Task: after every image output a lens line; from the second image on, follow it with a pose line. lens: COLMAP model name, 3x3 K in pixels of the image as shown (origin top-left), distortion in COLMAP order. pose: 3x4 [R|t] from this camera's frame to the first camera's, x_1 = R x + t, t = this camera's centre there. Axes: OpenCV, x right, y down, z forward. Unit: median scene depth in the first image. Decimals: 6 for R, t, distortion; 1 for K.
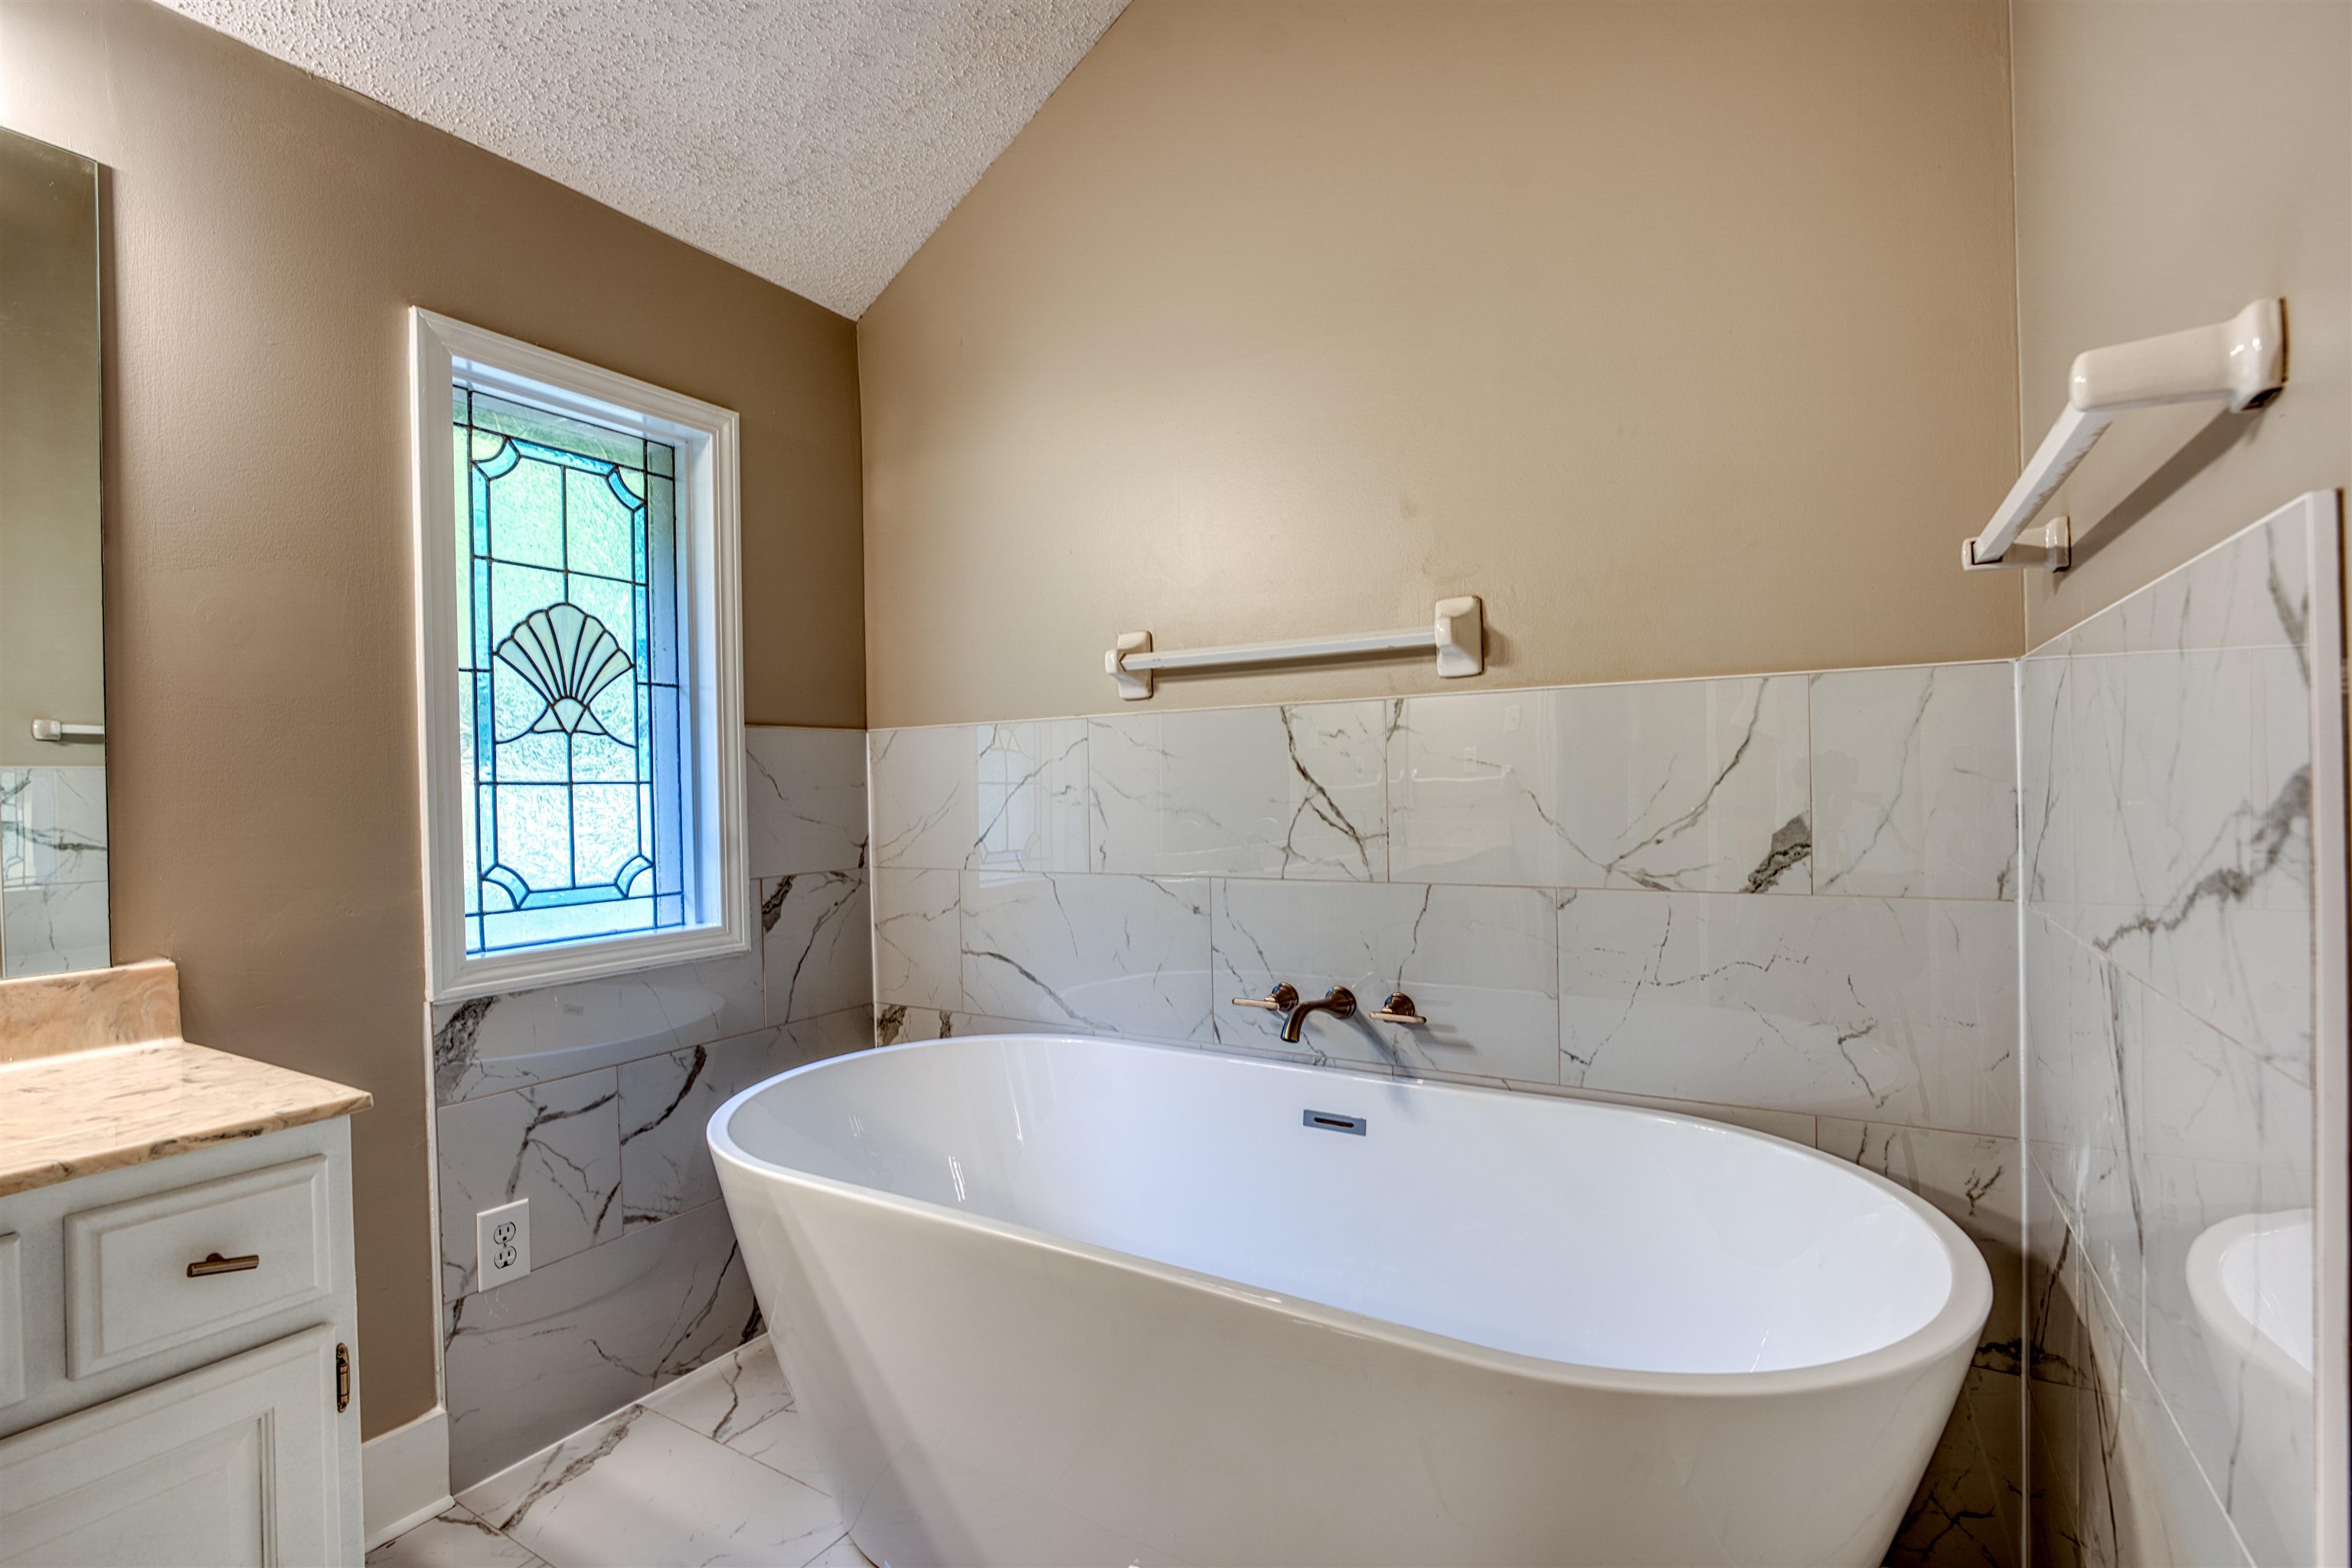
lens RADIAL K [[1066.6, 0, 1180.3], [0, 1066.6, 791.4], [0, 0, 1]] dist [-0.016668, -0.000570]
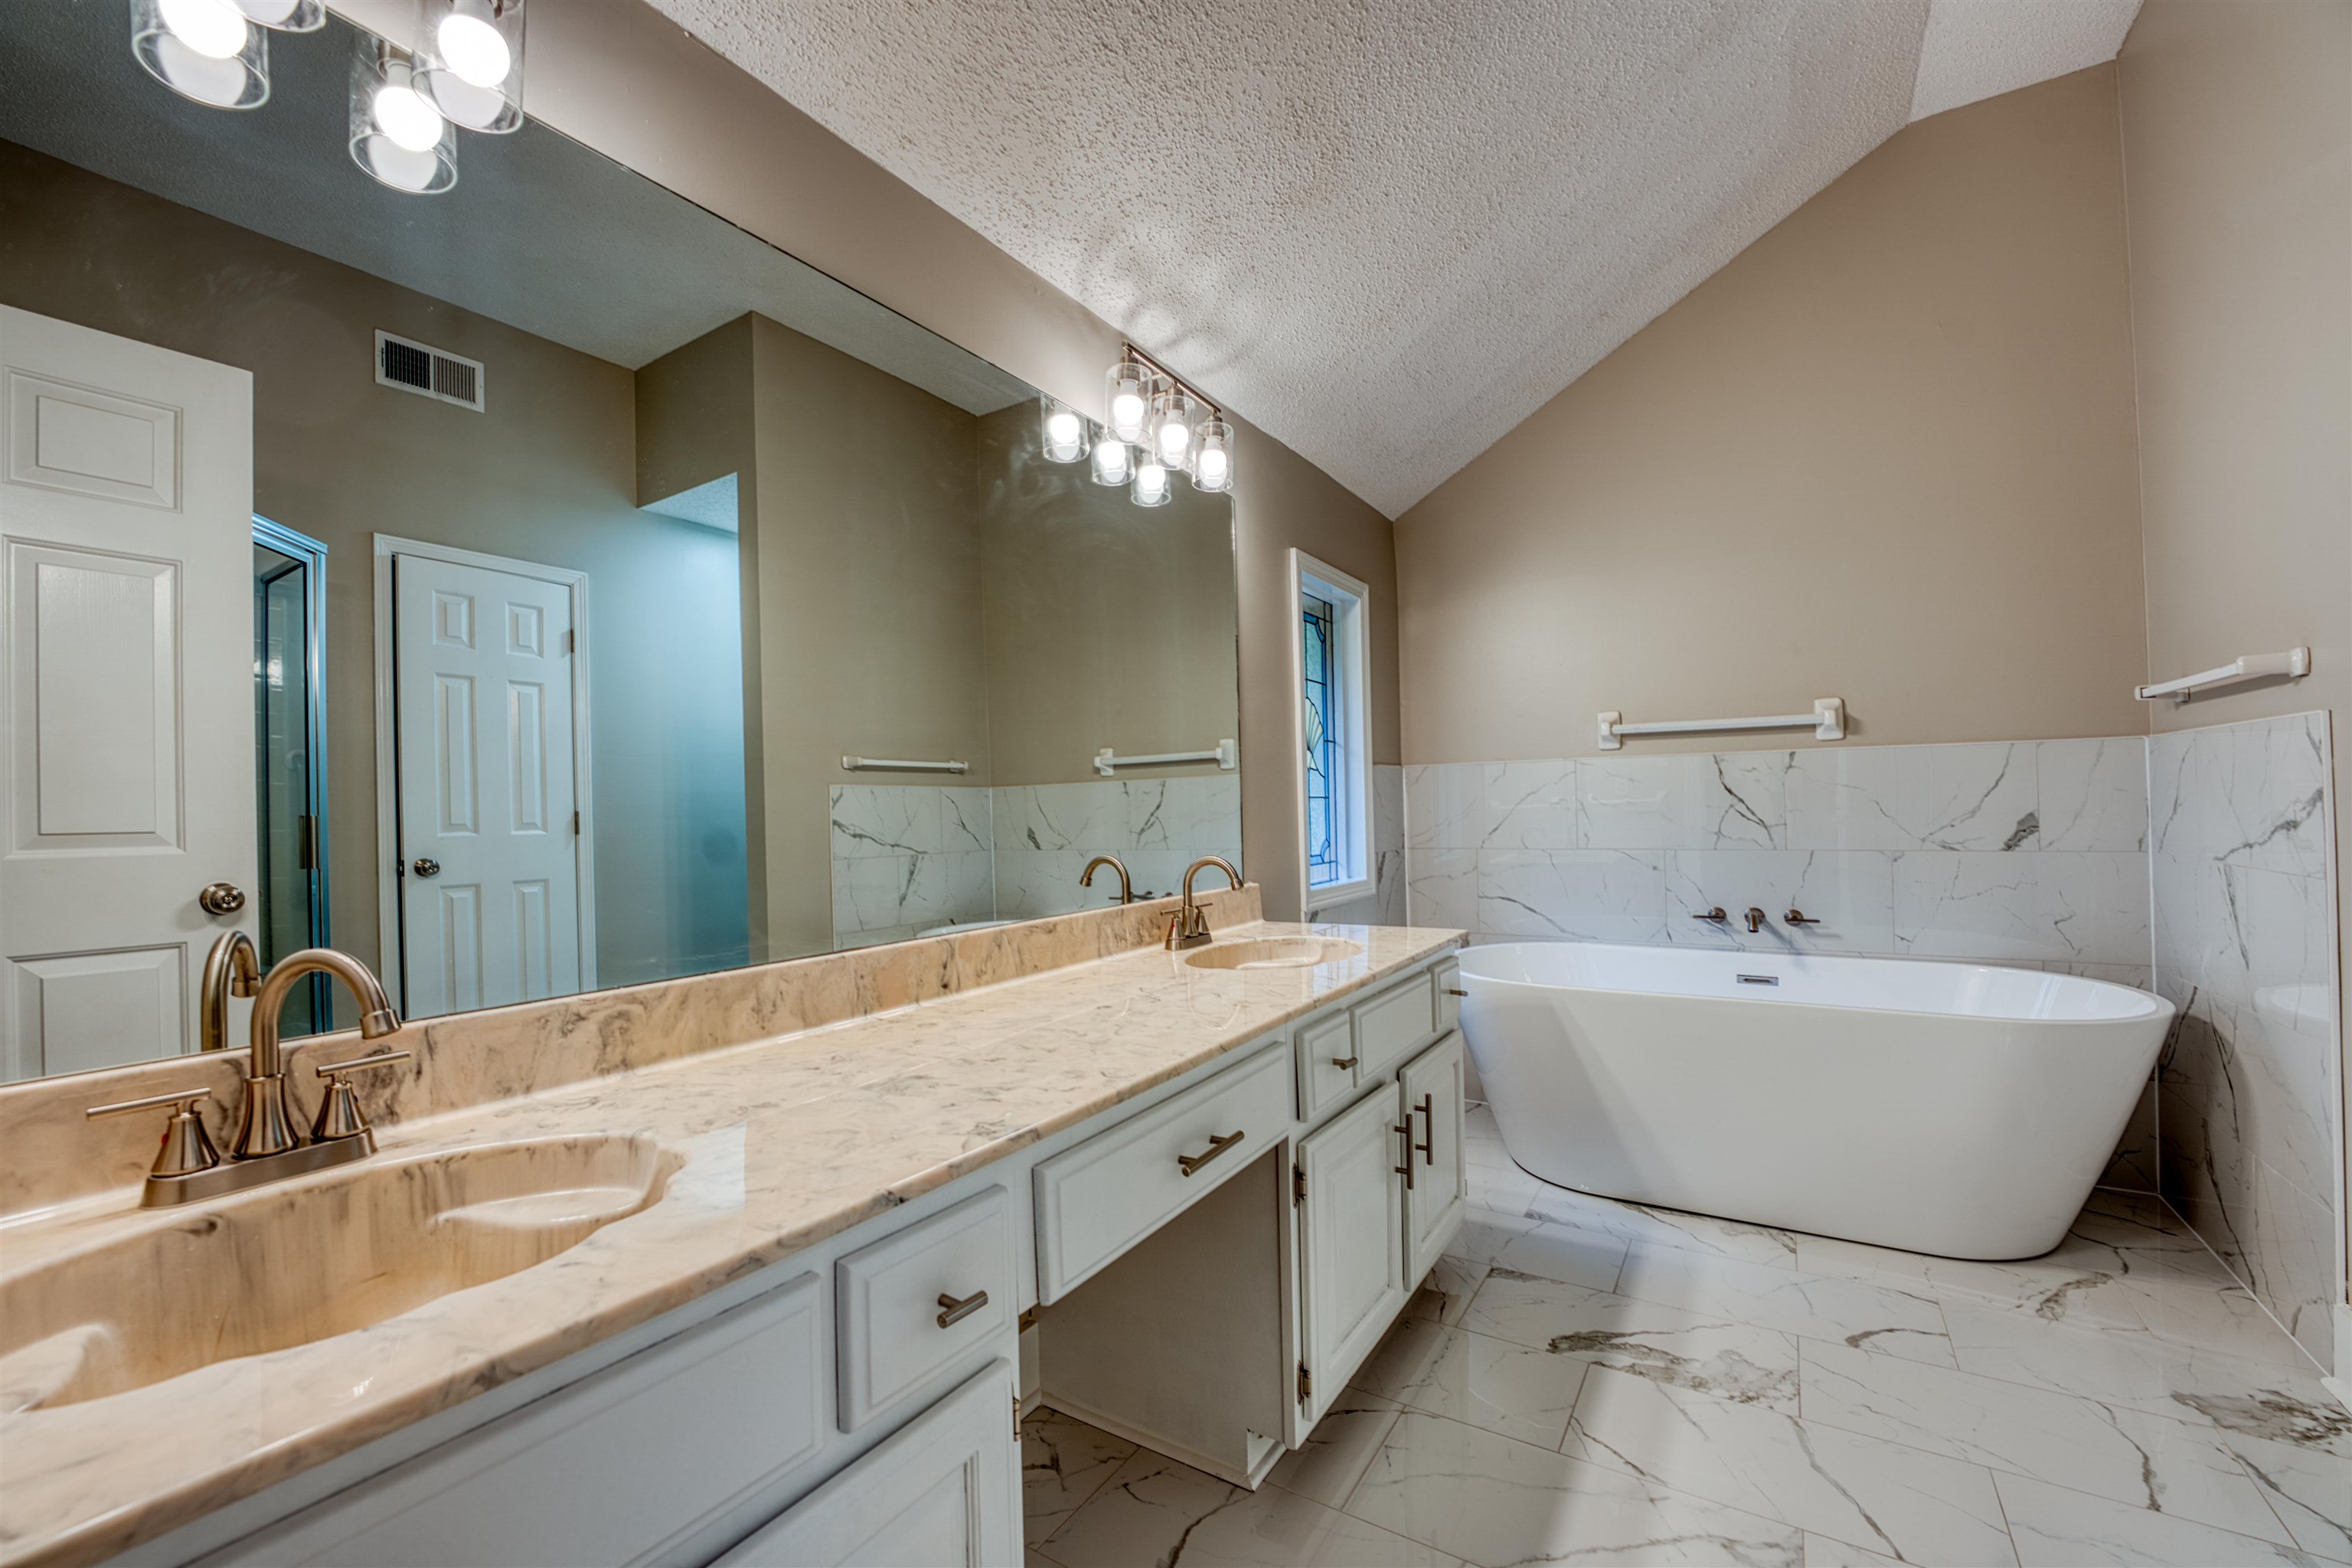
lens RADIAL K [[959.6, 0, 1172.7], [0, 959.6, 790.3], [0, 0, 1]] dist [-0.026064, 0.002451]
pose [[0.999902, 0.000002, -0.013966, -0.875623], [-0.000295, 0.999779, -0.021035, 0.017002], [0.013962, 0.021037, 0.999681, -0.693040]]
